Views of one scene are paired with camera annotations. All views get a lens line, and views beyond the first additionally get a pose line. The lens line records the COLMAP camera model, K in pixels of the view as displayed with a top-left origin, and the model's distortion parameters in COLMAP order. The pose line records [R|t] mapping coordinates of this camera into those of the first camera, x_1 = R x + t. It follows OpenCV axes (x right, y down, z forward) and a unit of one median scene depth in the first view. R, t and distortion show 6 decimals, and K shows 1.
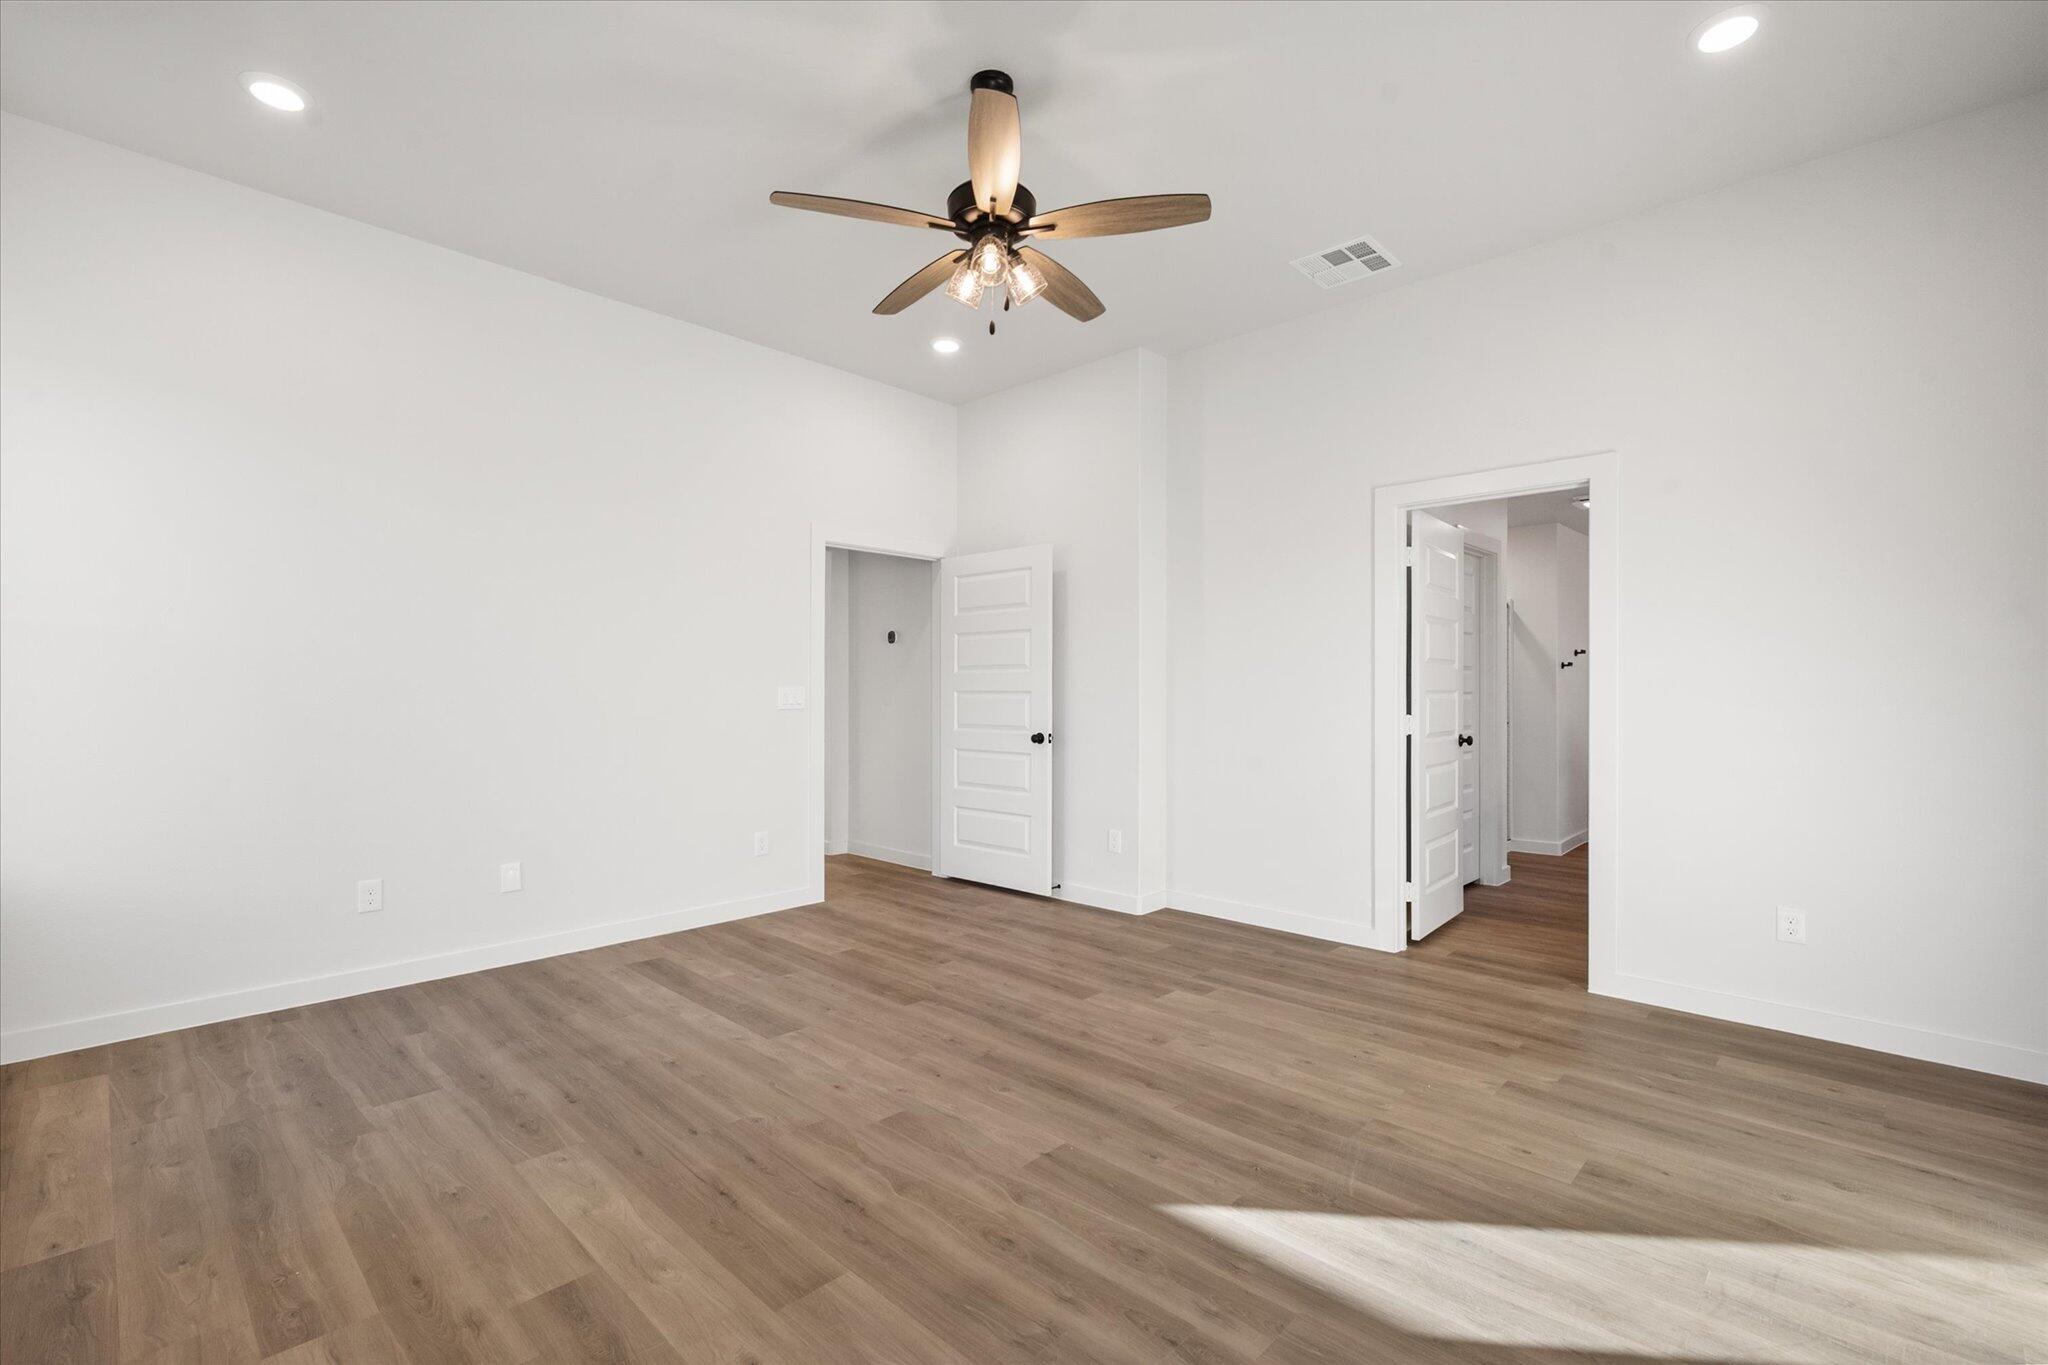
lens RADIAL K [[874.2, 0, 1035.2], [0, 874.2, 694.4], [0, 0, 1]] dist [-0.001276, -0.000205]
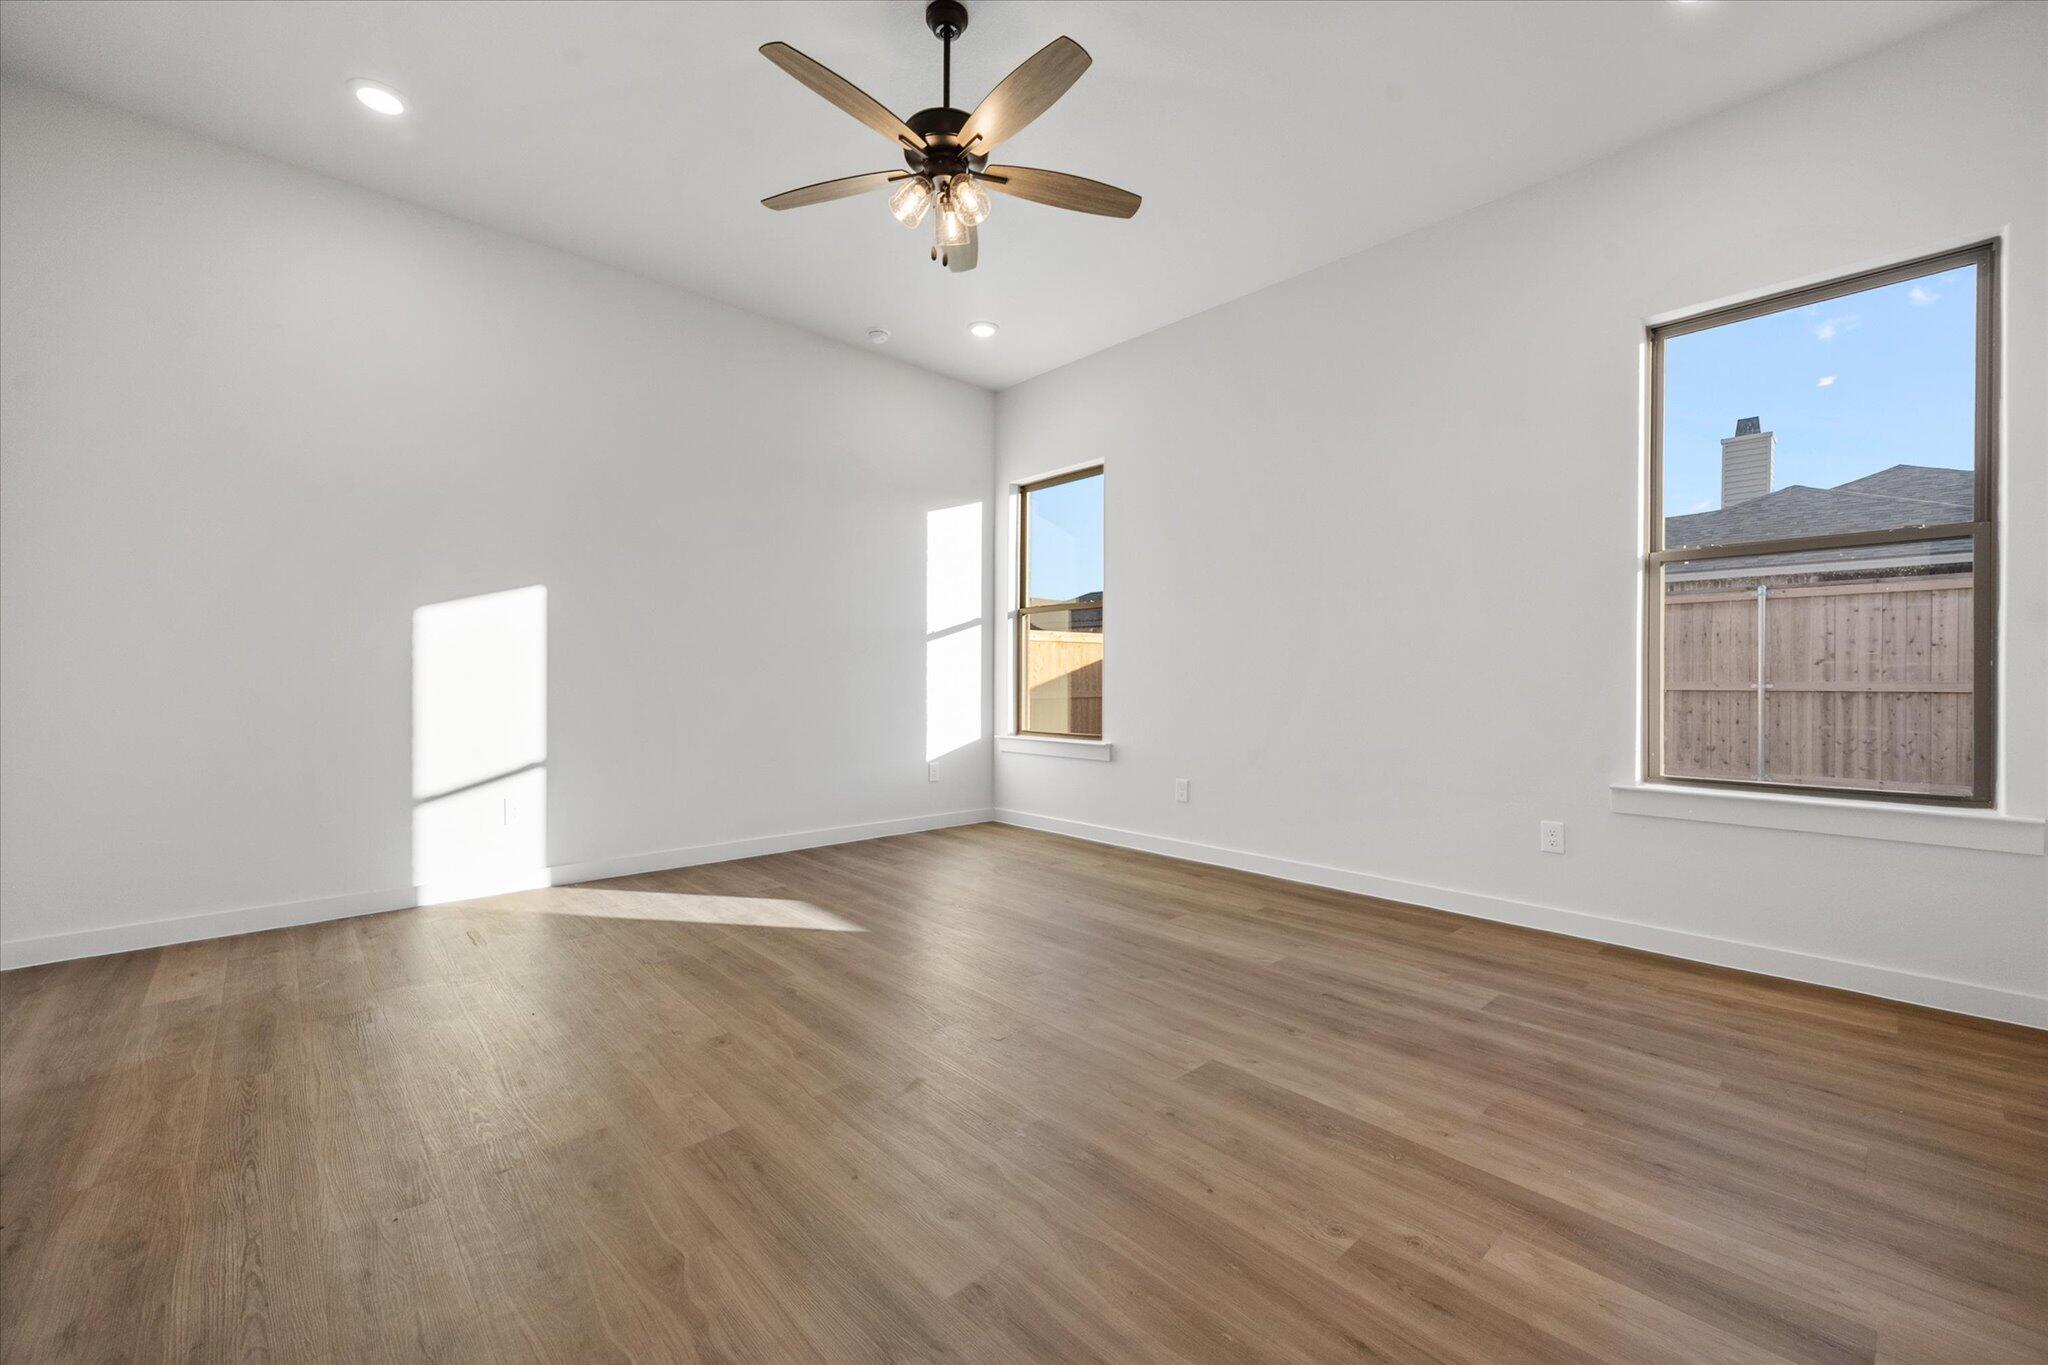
lens RADIAL K [[825.4, 0, 1027.0], [0, 825.4, 675.5], [0, 0, 1]] dist [0.000200, -0.000076]
pose [[-0.997285, -0.005170, 0.073453, -0.210050], [-0.005548, 0.999972, -0.004944, 0.067873], [-0.073425, -0.005339, -0.997286, 1.877220]]
